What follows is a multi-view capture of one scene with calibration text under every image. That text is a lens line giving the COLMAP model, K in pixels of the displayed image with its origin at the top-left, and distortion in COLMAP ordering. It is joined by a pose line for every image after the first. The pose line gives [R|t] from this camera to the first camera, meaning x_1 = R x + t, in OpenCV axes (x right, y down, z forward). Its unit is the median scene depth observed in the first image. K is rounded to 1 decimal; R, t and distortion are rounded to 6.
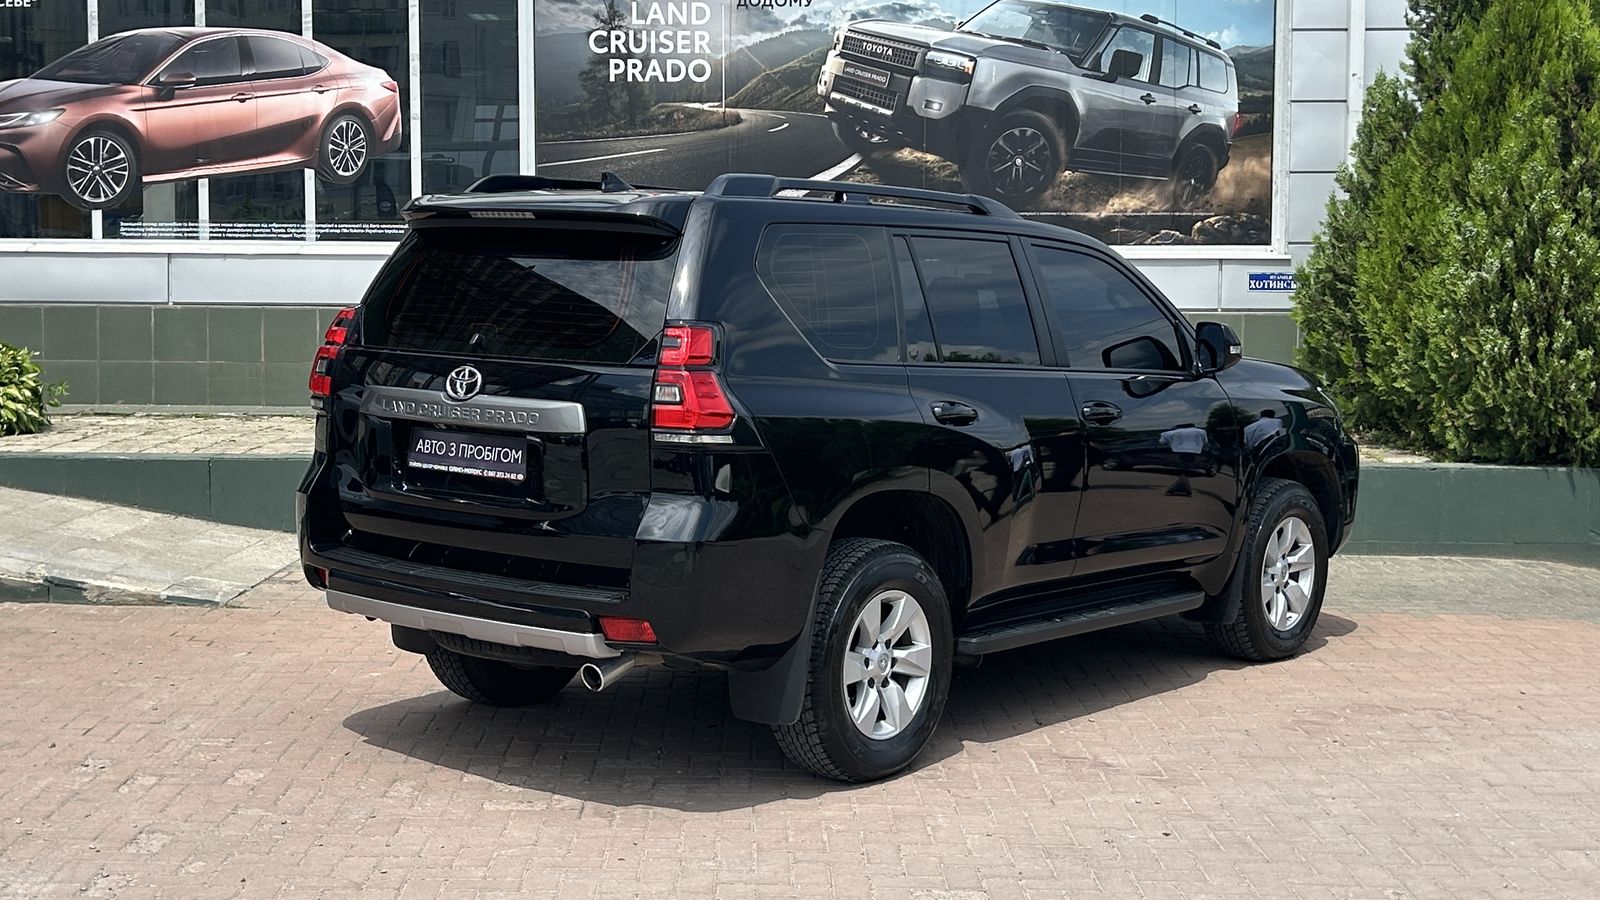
lens RADIAL K [[2222.9, 0, 776.6], [0, 2222.9, 432.8], [0, 0, 1]] dist [0.174960, -0.543214]
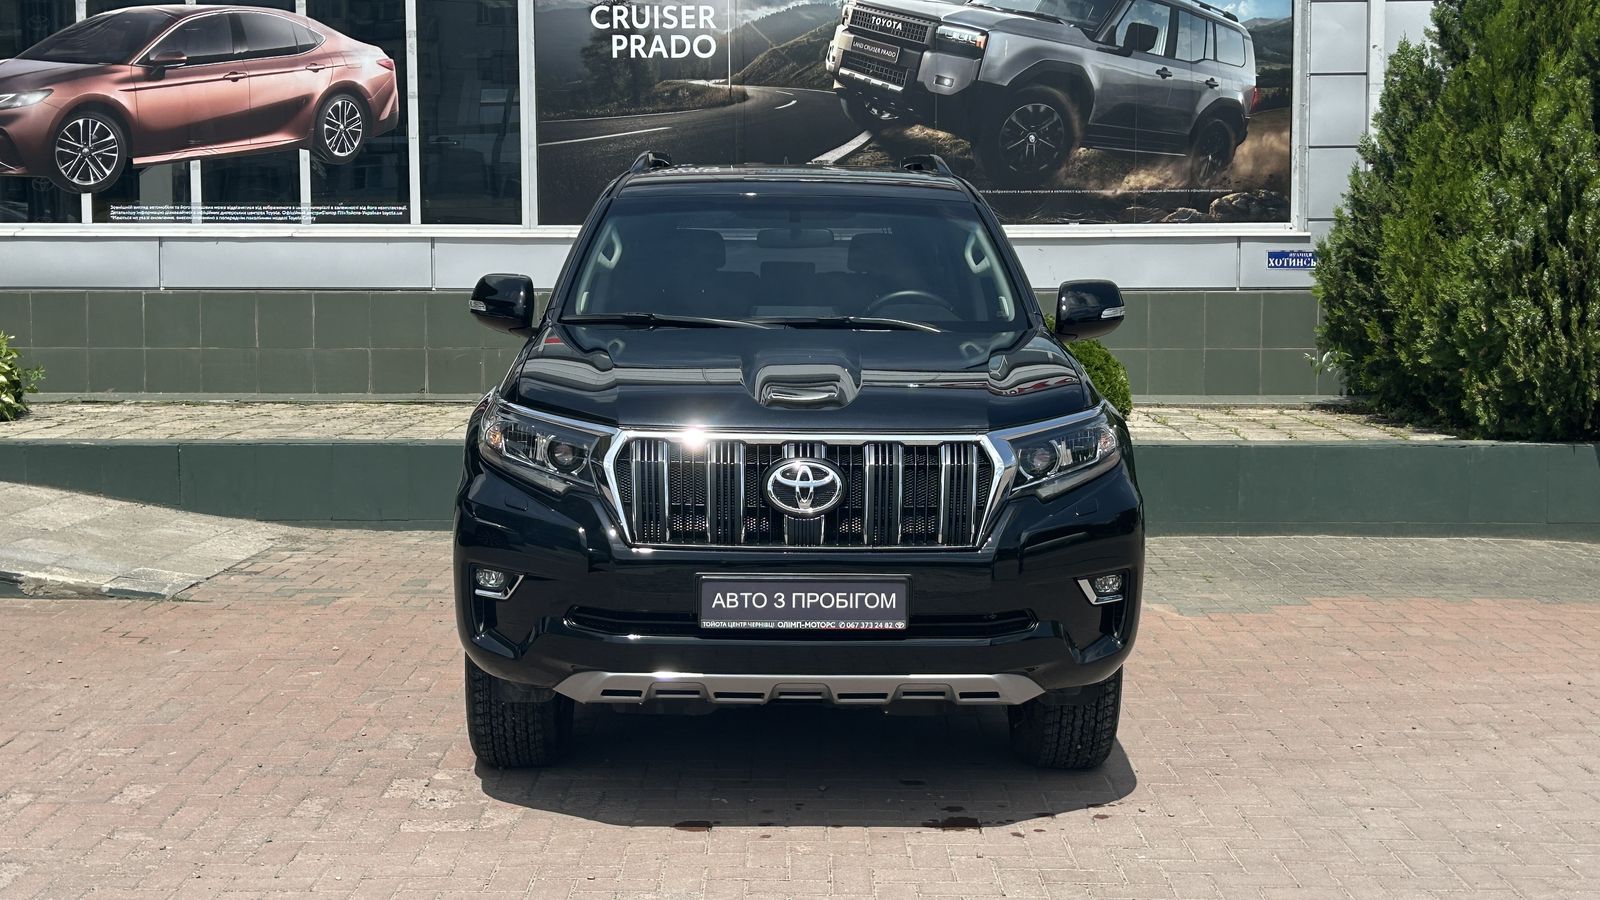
lens RADIAL K [[2085.1, 0, 832.9], [0, 2085.1, 444.5], [0, 0, 1]] dist [0.167102, -0.468341]
pose [[0.999967, -0.006638, 0.004725, 0.016094], [0.006610, 0.999960, 0.005967, 0.006461], [-0.004764, -0.005935, 0.999971, 0.083014]]
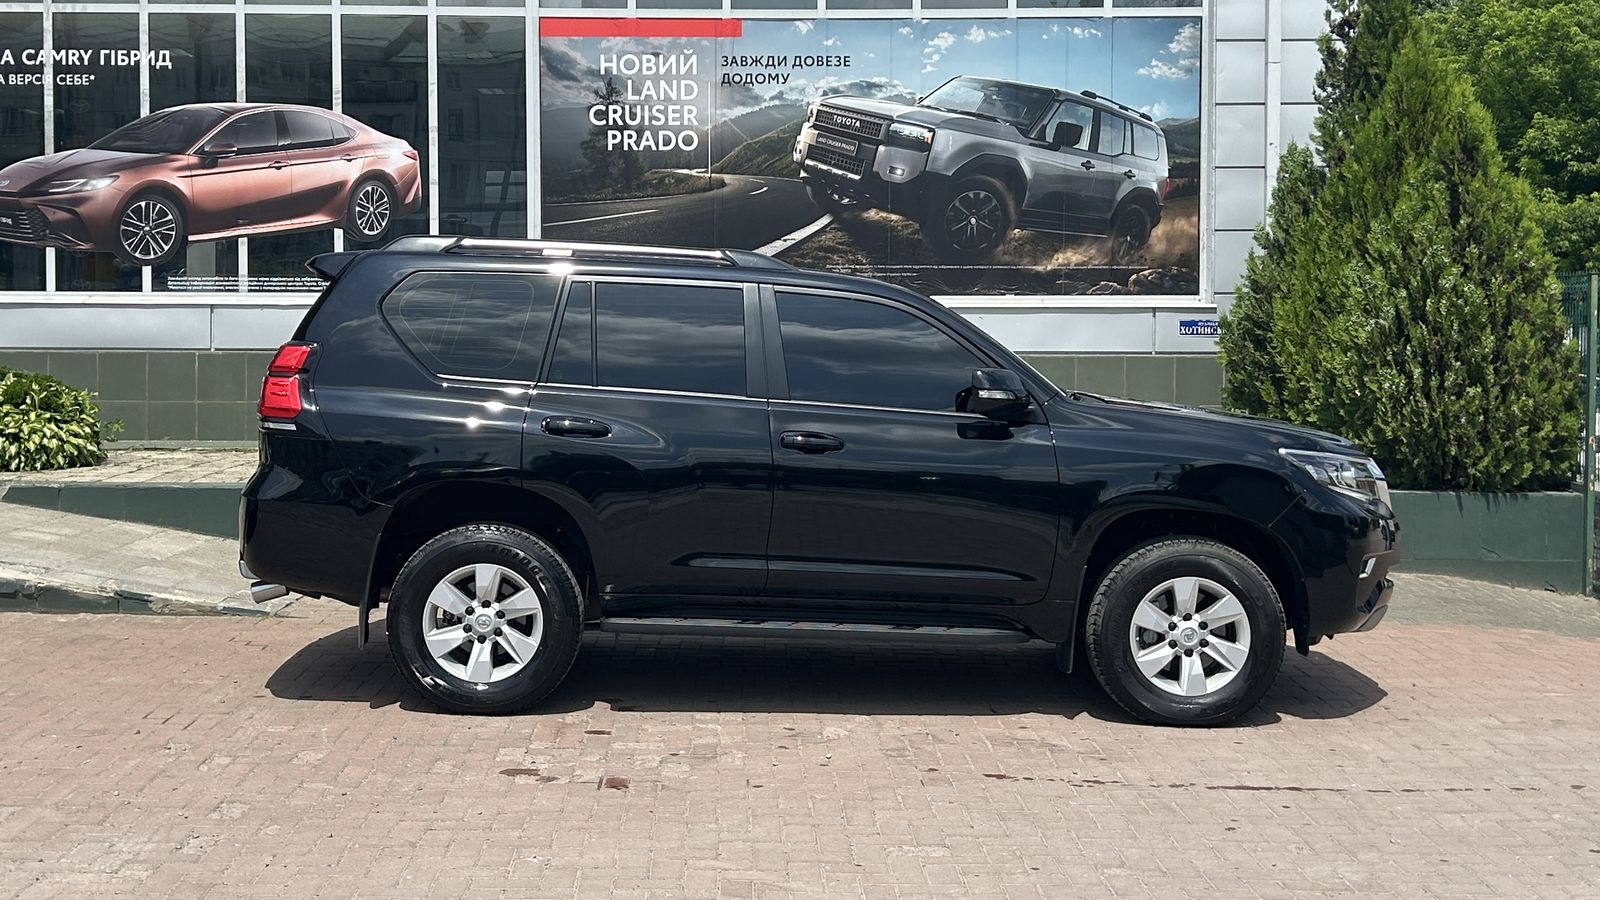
lens RADIAL K [[2084.4, 0, 767.1], [0, 2084.4, 394.5], [0, 0, 1]] dist [0.176200, -0.540838]
pose [[0.999958, -0.002443, 0.008816, -0.004376], [0.002759, 0.999347, -0.036036, 0.003069], [-0.008722, 0.036059, 0.999312, -0.043904]]
